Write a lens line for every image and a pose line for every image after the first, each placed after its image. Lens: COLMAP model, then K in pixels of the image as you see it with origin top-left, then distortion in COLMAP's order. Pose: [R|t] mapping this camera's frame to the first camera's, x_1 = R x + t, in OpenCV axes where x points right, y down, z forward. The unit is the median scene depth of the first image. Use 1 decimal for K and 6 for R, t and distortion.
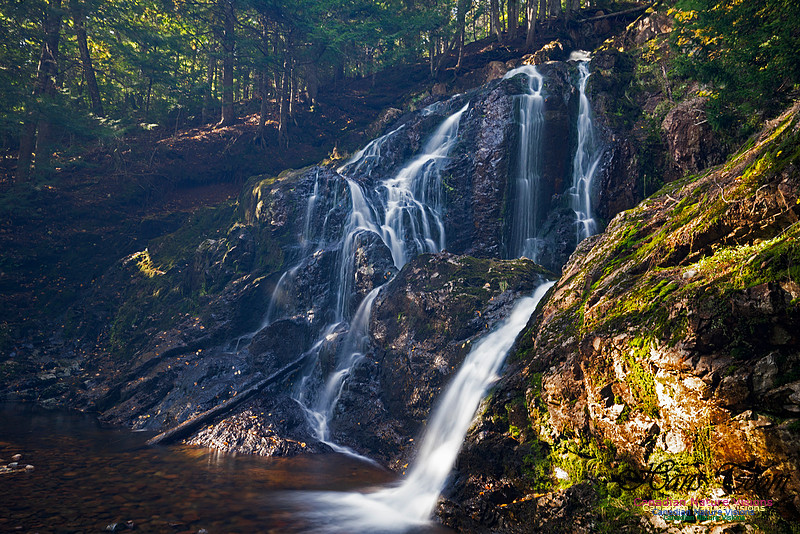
lens RADIAL K [[542.6, 0, 400.0], [0, 542.6, 267.0], [0, 0, 1]] dist [-0.013836, 0.039786]
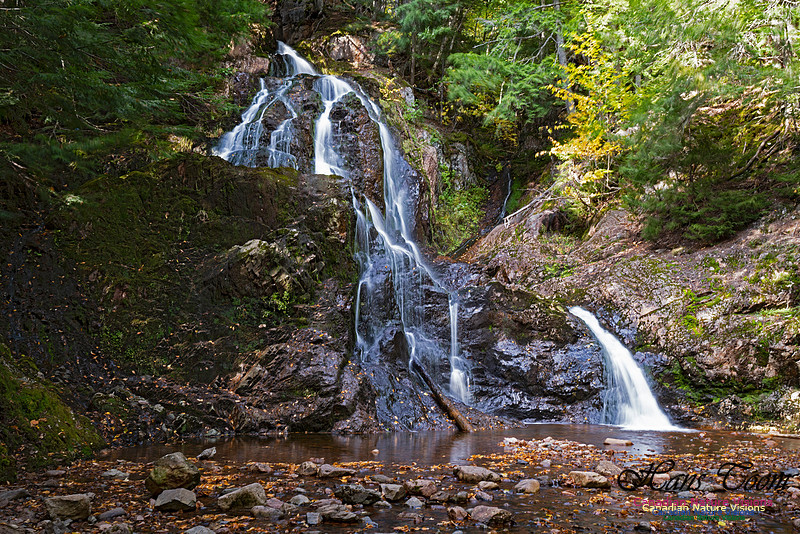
lens RADIAL K [[761.6, 0, 399.0], [0, 761.6, 264.1], [0, 0, 1]] dist [0.026902, 0.097275]
pose [[0.530712, 0.058104, 0.845558, -1.490800], [-0.089277, 0.995930, -0.012402, -0.019921], [-0.842837, -0.068907, 0.533739, 0.161405]]
